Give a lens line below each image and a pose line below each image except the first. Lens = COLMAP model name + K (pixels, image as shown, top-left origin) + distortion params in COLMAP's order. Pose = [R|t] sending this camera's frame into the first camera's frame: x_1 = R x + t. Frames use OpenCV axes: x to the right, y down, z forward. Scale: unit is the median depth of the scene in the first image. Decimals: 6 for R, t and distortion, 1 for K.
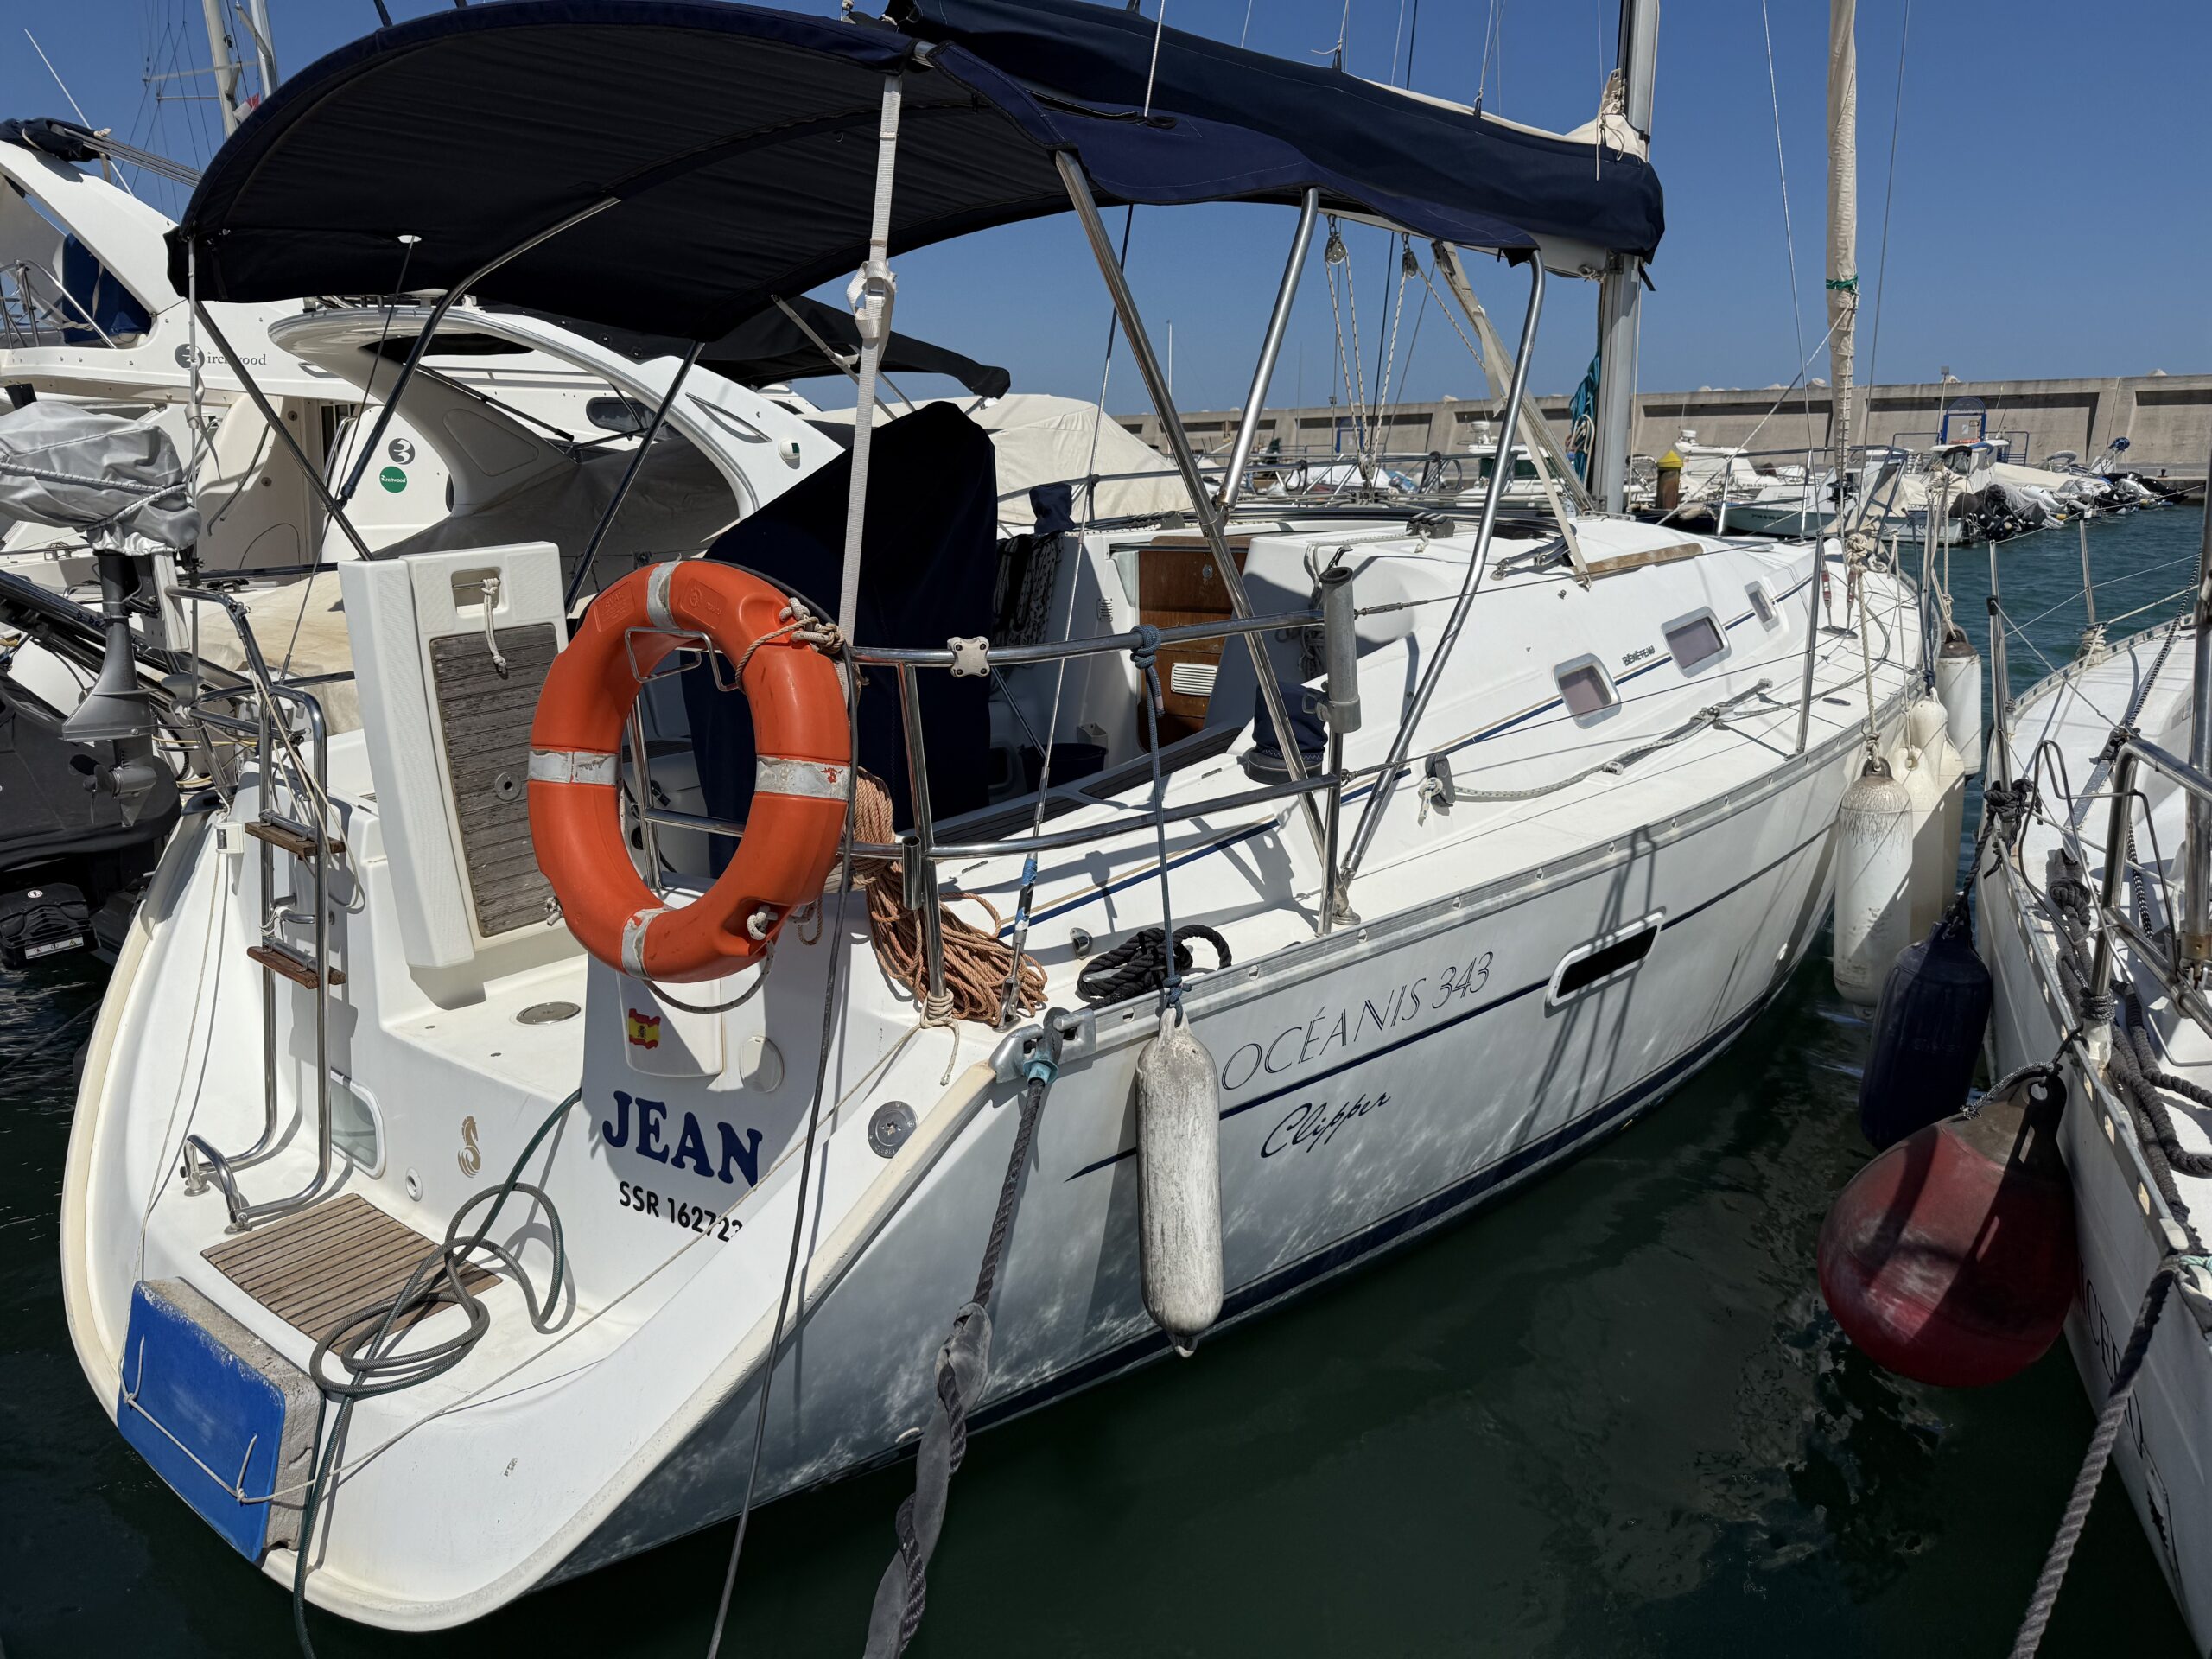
lens RADIAL K [[1582.9, 0, 1112.7], [0, 1582.9, 840.5], [0, 0, 1]] dist [0.050856, -0.080145]
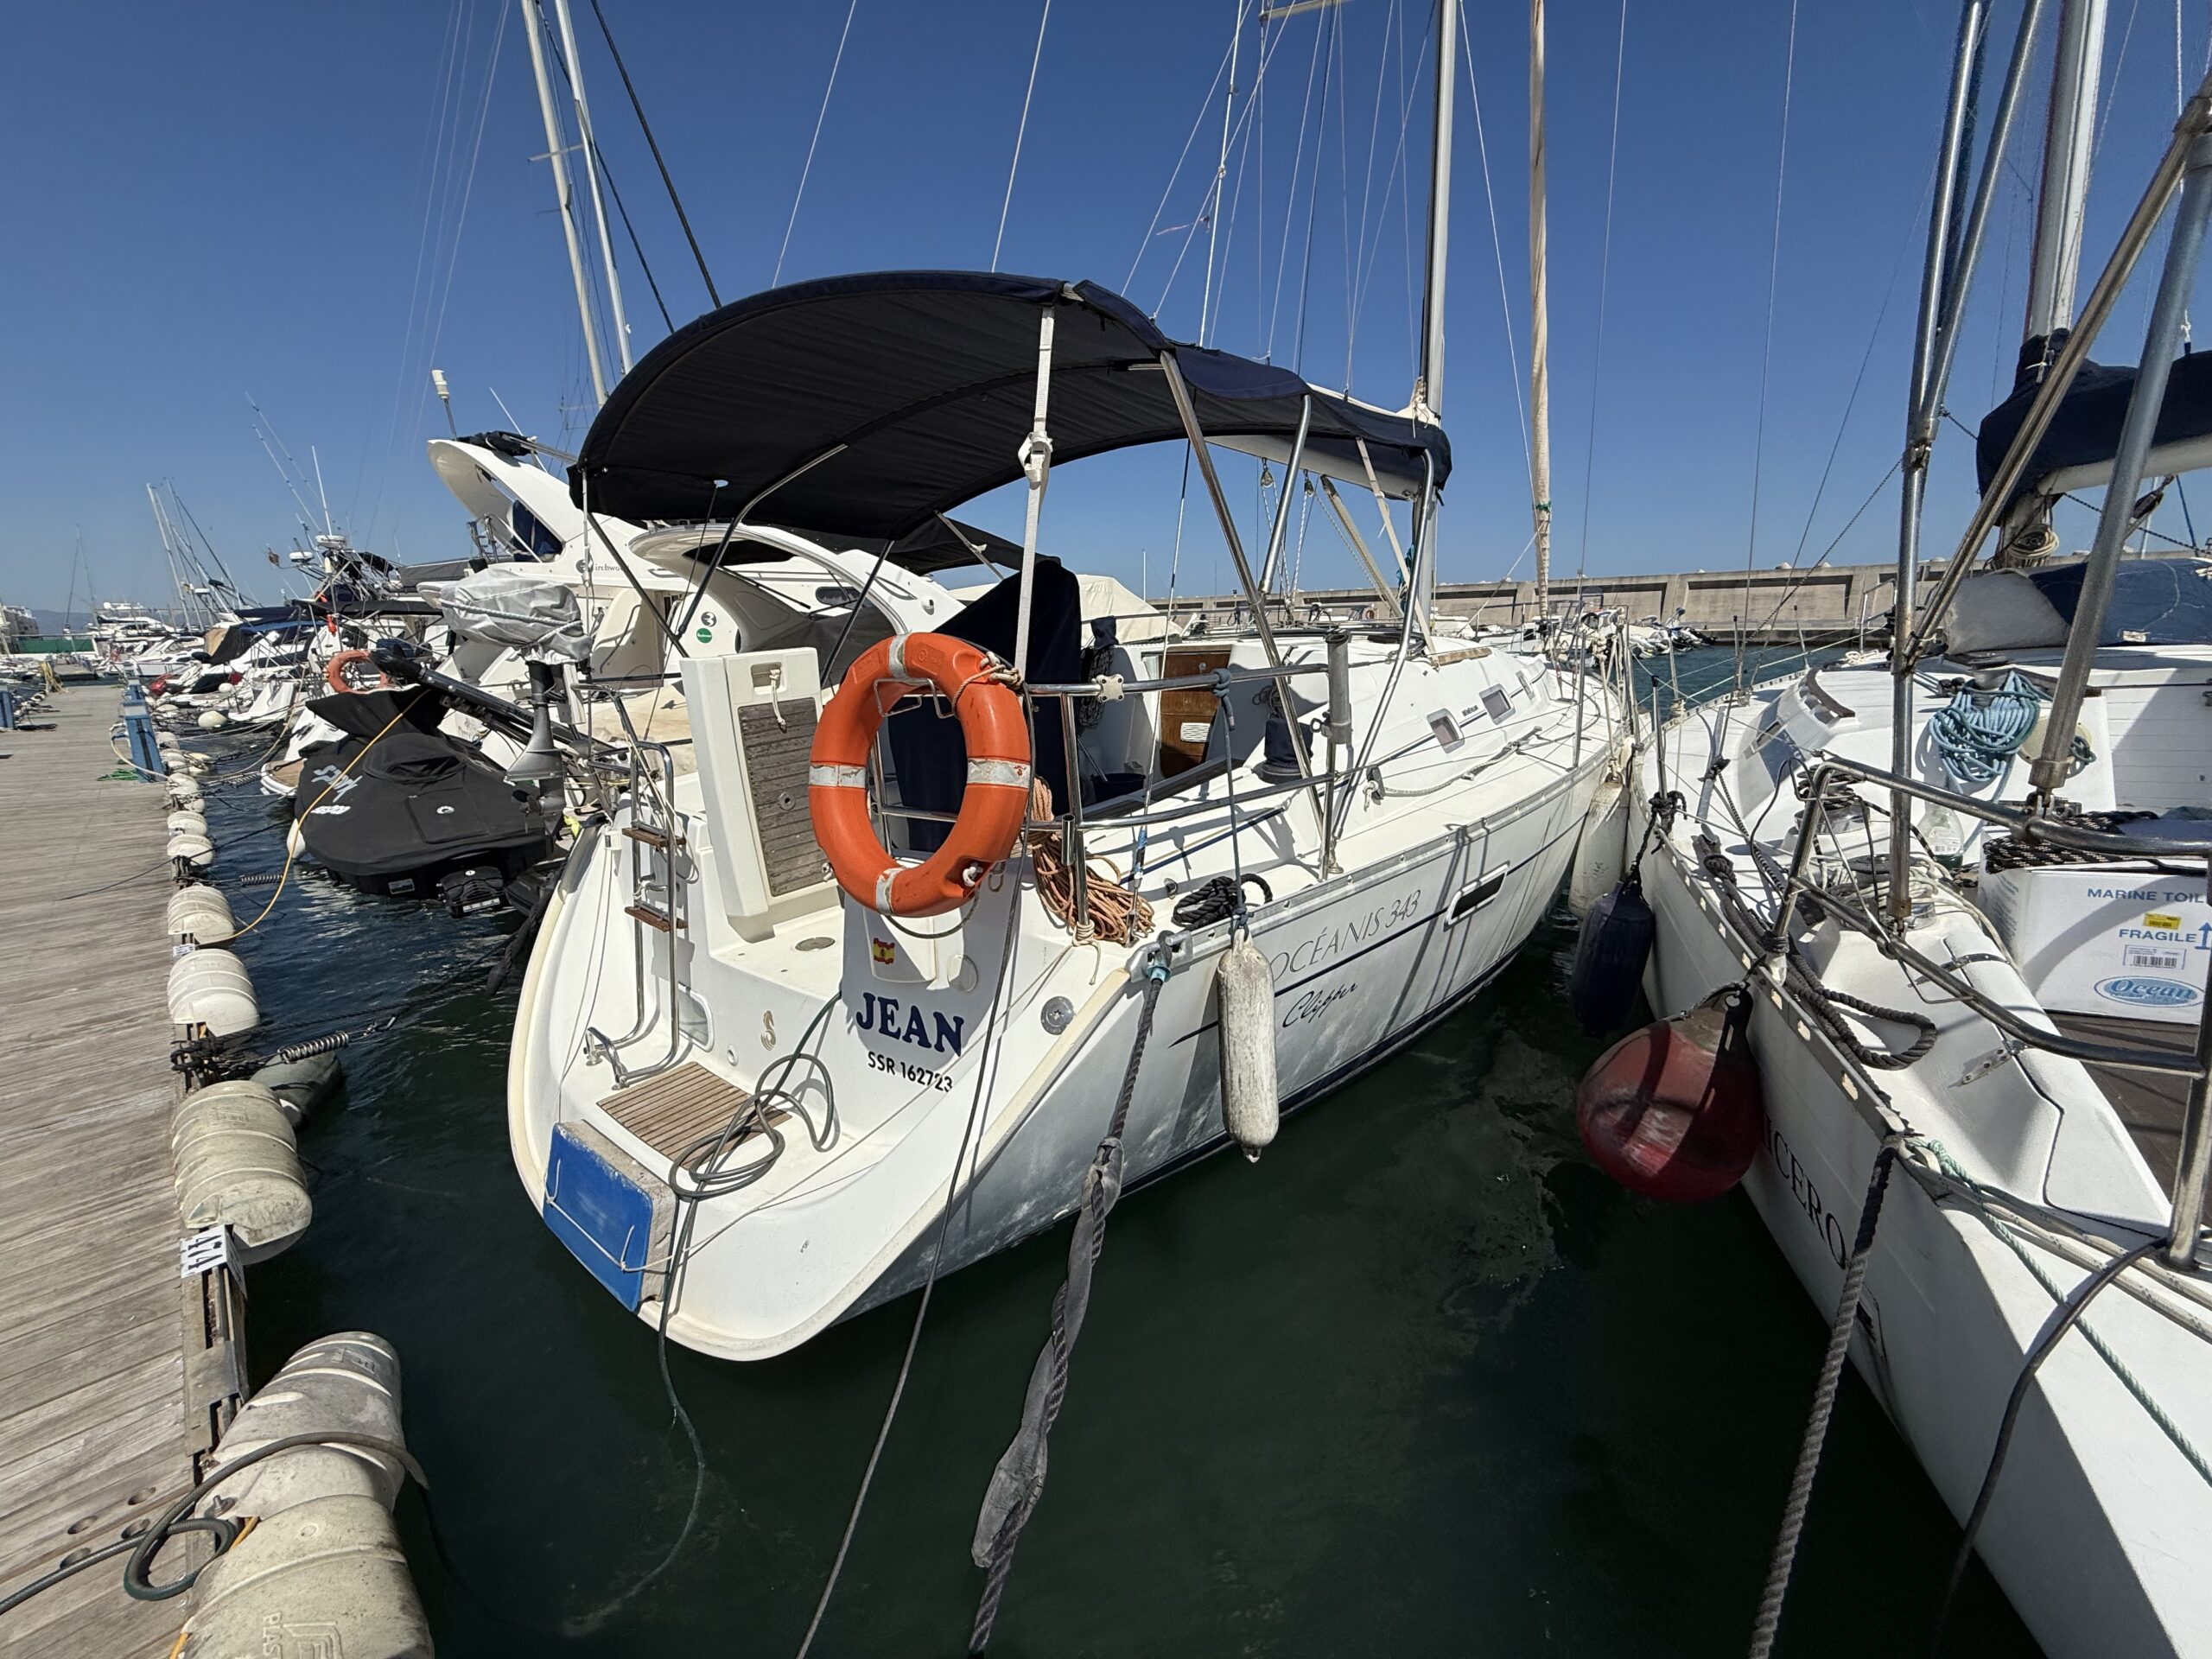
lens RADIAL K [[892.8, 0, 1106.0], [0, 892.8, 829.5], [0, 0, 1]] dist [0.002101, -0.005068]
pose [[0.999704, -0.023803, -0.004970, -0.072951], [0.023718, 0.999583, -0.016482, 0.020847], [0.005361, 0.016360, 0.999852, 0.143161]]
